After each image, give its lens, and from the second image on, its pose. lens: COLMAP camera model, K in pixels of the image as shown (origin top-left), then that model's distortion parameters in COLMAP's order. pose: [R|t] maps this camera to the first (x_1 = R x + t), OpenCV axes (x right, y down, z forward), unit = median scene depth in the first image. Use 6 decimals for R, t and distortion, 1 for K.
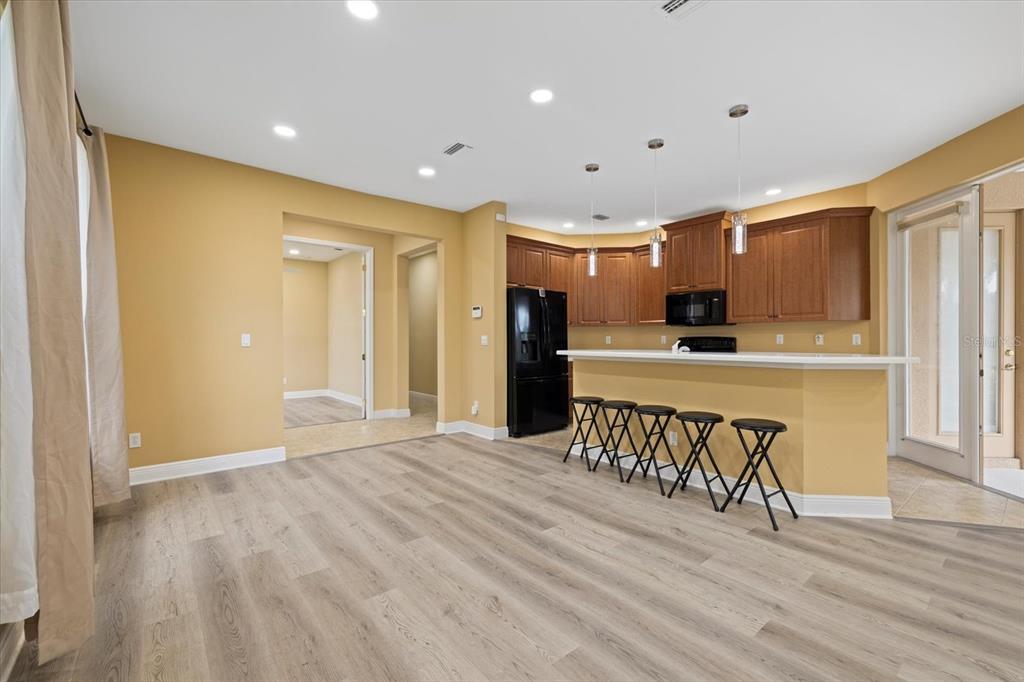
lens RADIAL K [[434.5, 0, 507.9], [0, 434.5, 344.4], [0, 0, 1]] dist [-0.000128, 0.000446]
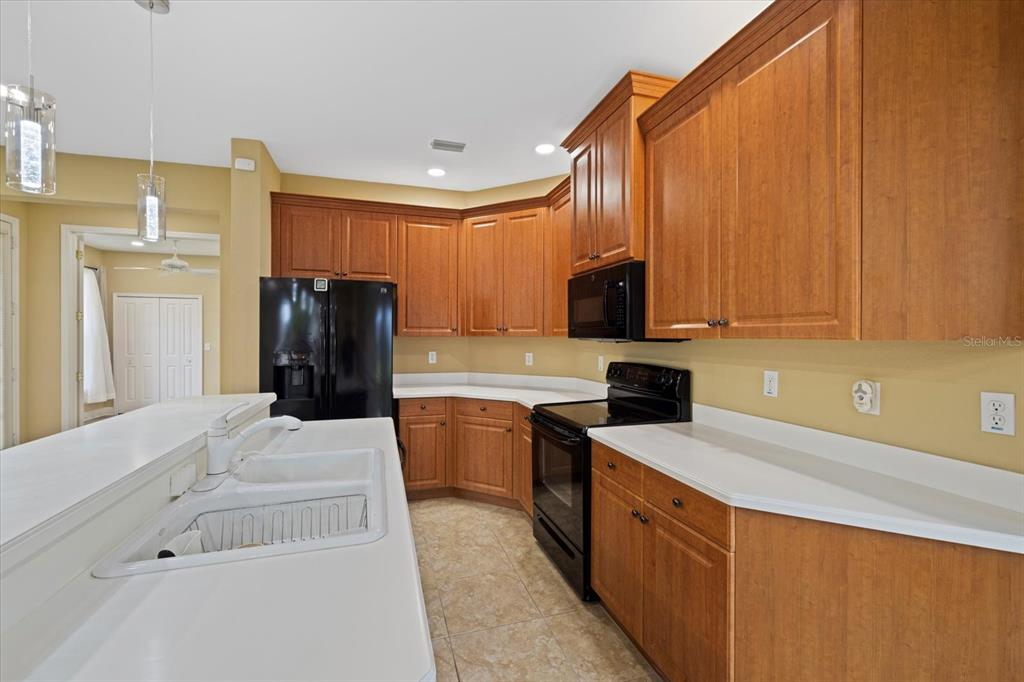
lens RADIAL K [[434.5, 0, 502.8], [0, 434.5, 339.2], [0, 0, 1]] dist [-0.000128, 0.000446]
pose [[0.924620, 0.007694, -0.380812, 0.855144], [-0.009829, 0.999945, -0.003663, -0.071073], [0.380763, 0.007130, 0.924645, 0.878725]]
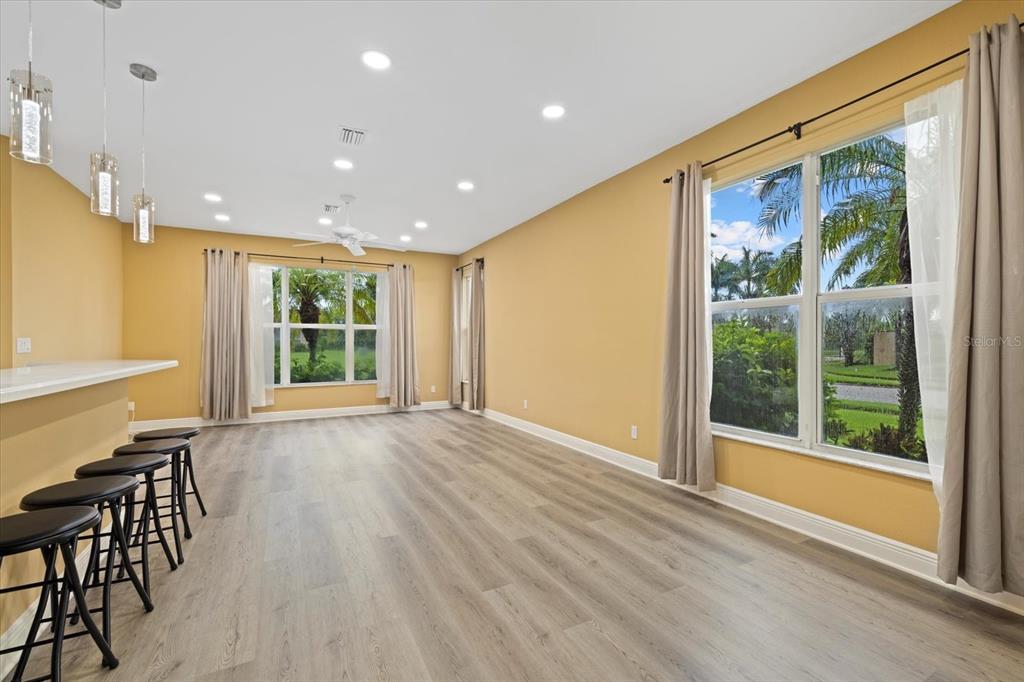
lens RADIAL K [[434.5, 0, 521.6], [0, 434.5, 347.6], [0, 0, 1]] dist [-0.000128, 0.000446]
pose [[-0.984849, 0.000884, 0.173413, -0.306586], [0.004511, 0.999779, 0.020523, -0.019341], [-0.173357, 0.020994, -0.984635, 1.562434]]
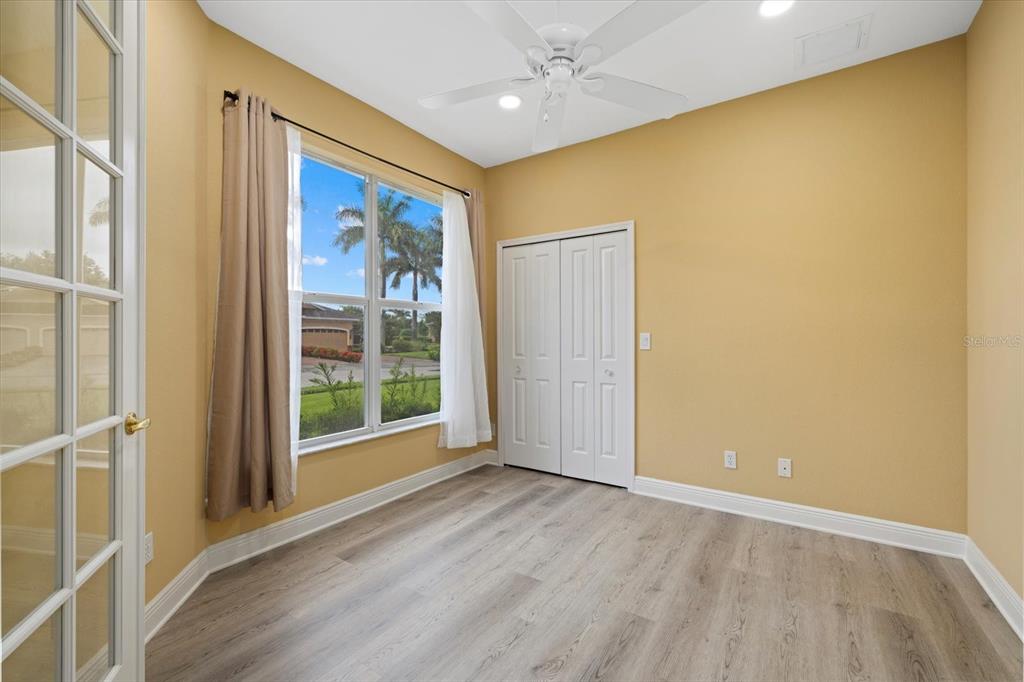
lens RADIAL K [[434.5, 0, 517.5], [0, 434.5, 339.6], [0, 0, 1]] dist [-0.000128, 0.000446]
pose [[0.301457, -0.000352, -0.953480, -0.670431], [-0.017250, 0.999834, -0.005823, -0.016959], [0.953324, 0.018203, 0.301401, 1.875782]]
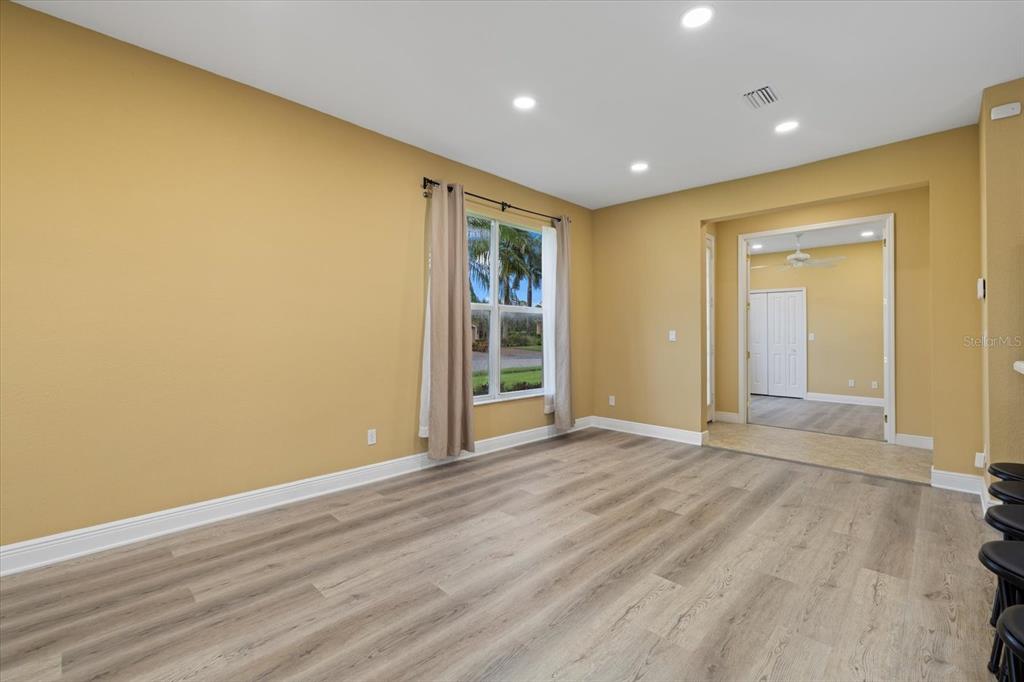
lens RADIAL K [[434.5, 0, 512.0], [0, 434.5, 331.1], [0, 0, 1]] dist [-0.000128, 0.000446]
pose [[0.115084, -0.006255, -0.993336, 0.687134], [-0.016647, 0.999828, -0.008224, -0.007572], [0.993216, 0.017482, 0.114960, 0.514321]]
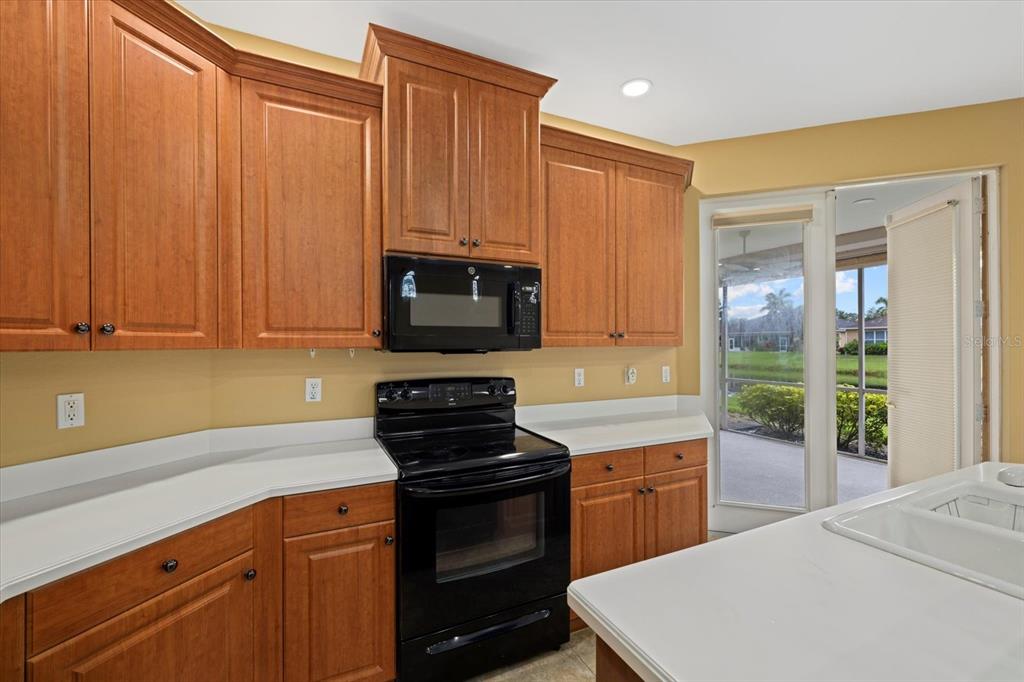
lens RADIAL K [[434.5, 0, 515.0], [0, 434.5, 343.6], [0, 0, 1]] dist [-0.000128, 0.000446]
pose [[0.217851, 0.001009, 0.975982, 0.129476], [0.015300, 0.999873, -0.004449, -0.080481], [-0.975862, 0.015901, 0.217808, 1.476905]]
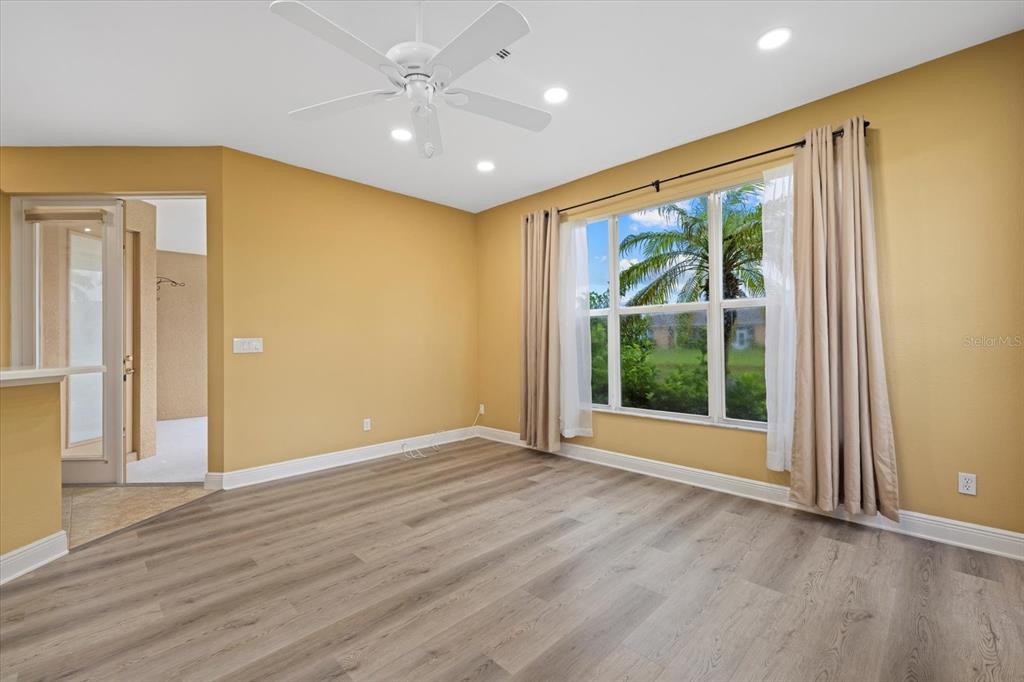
lens RADIAL K [[434.5, 0, 516.5], [0, 434.5, 337.9], [0, 0, 1]] dist [-0.000128, 0.000446]
pose [[-0.116963, 0.010939, 0.993076, -0.079001], [0.019948, 0.999763, -0.008663, -0.004056], [-0.992936, 0.018797, -0.117153, 0.175289]]
